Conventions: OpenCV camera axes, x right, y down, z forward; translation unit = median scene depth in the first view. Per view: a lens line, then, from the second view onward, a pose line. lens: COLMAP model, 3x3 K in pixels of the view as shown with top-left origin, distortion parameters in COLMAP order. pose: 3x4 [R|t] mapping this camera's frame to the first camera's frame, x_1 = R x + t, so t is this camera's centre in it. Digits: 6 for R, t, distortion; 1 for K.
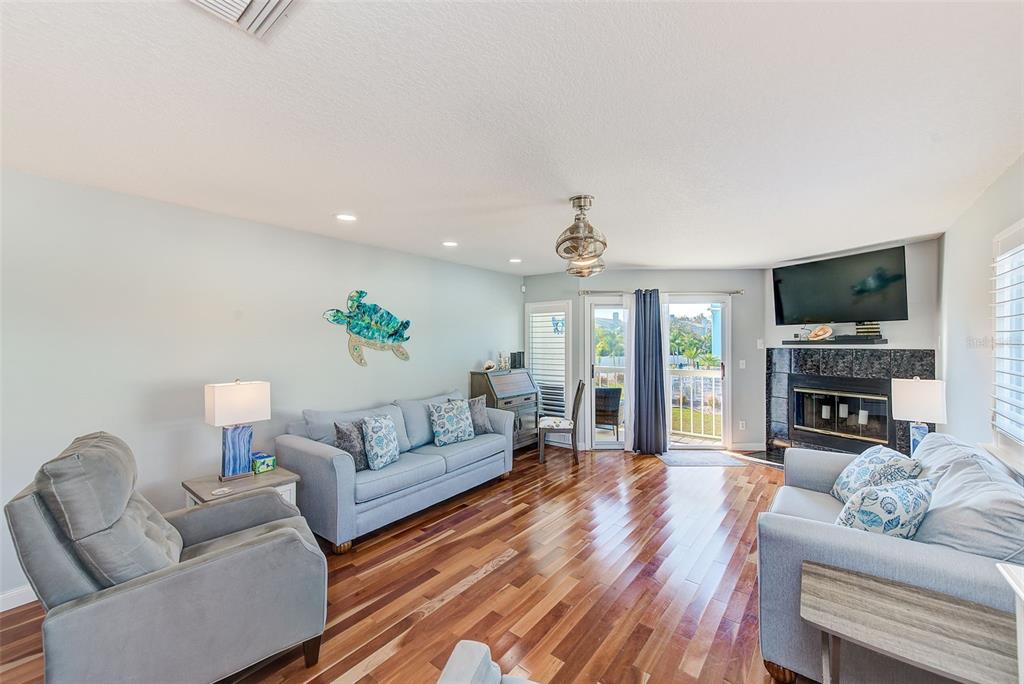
lens RADIAL K [[410.7, 0, 510.5], [0, 410.7, 344.0], [0, 0, 1]] dist [0.025812, -0.001518]
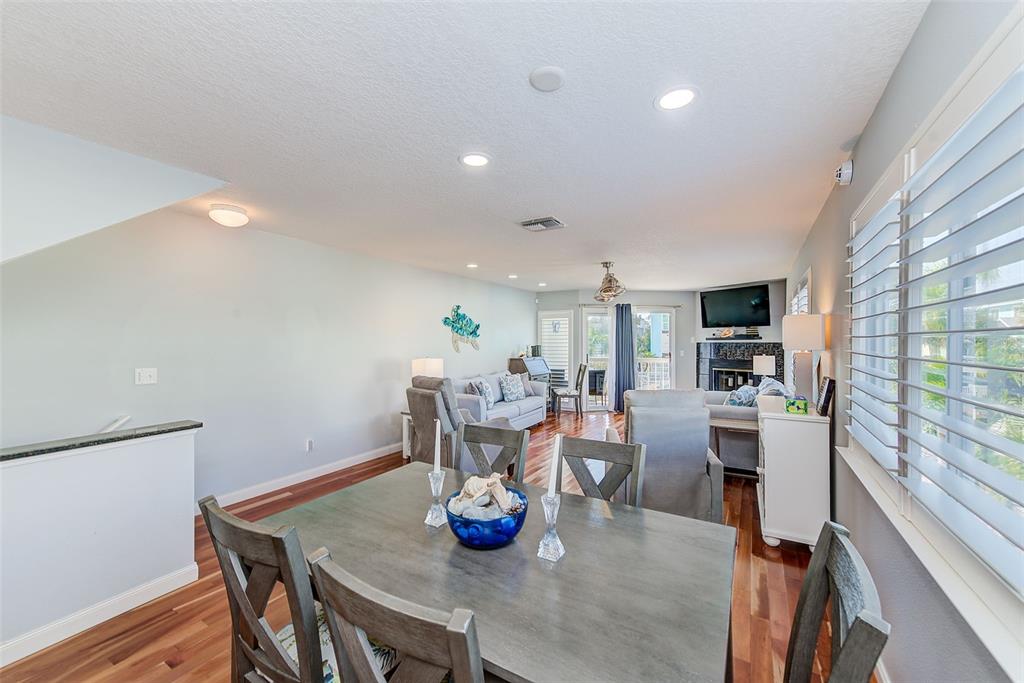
lens RADIAL K [[410.7, 0, 508.1], [0, 410.7, 341.2], [0, 0, 1]] dist [0.025812, -0.001518]
pose [[0.991796, 0.001039, 0.127824, -0.336029], [-0.000262, 0.999981, -0.006089, 0.016919], [-0.127828, 0.006006, 0.991778, -0.530833]]
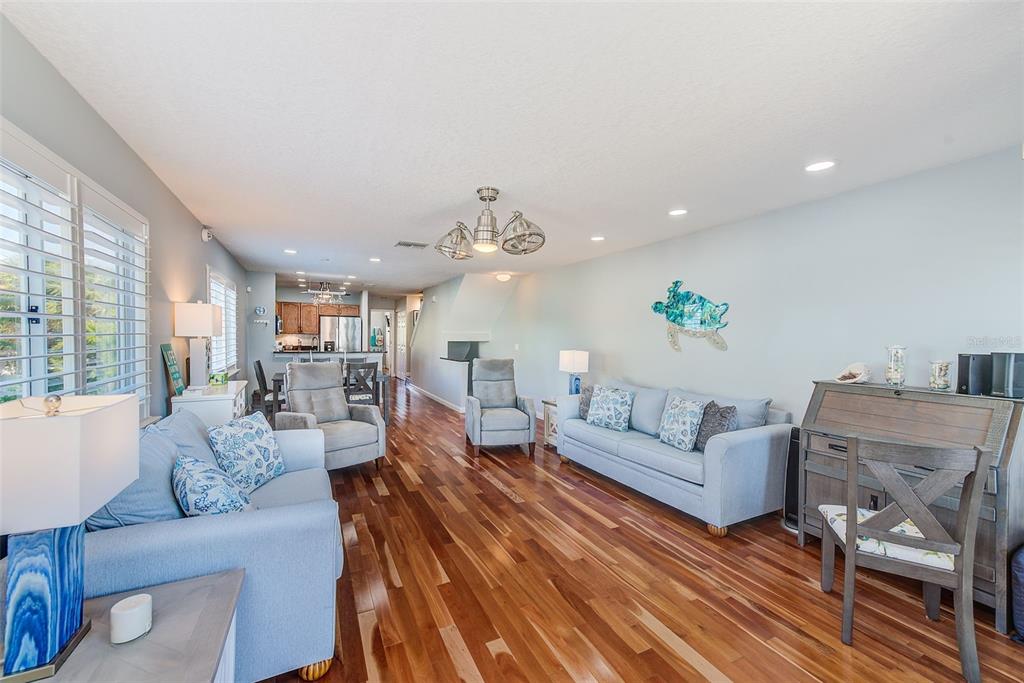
lens RADIAL K [[410.7, 0, 505.9], [0, 410.7, 342.7], [0, 0, 1]] dist [0.025812, -0.001518]
pose [[-0.439473, 0.017135, -0.898092, 0.712361], [-0.016952, 0.999482, 0.027365, 0.008085], [0.898096, 0.027251, -0.438955, 0.967437]]
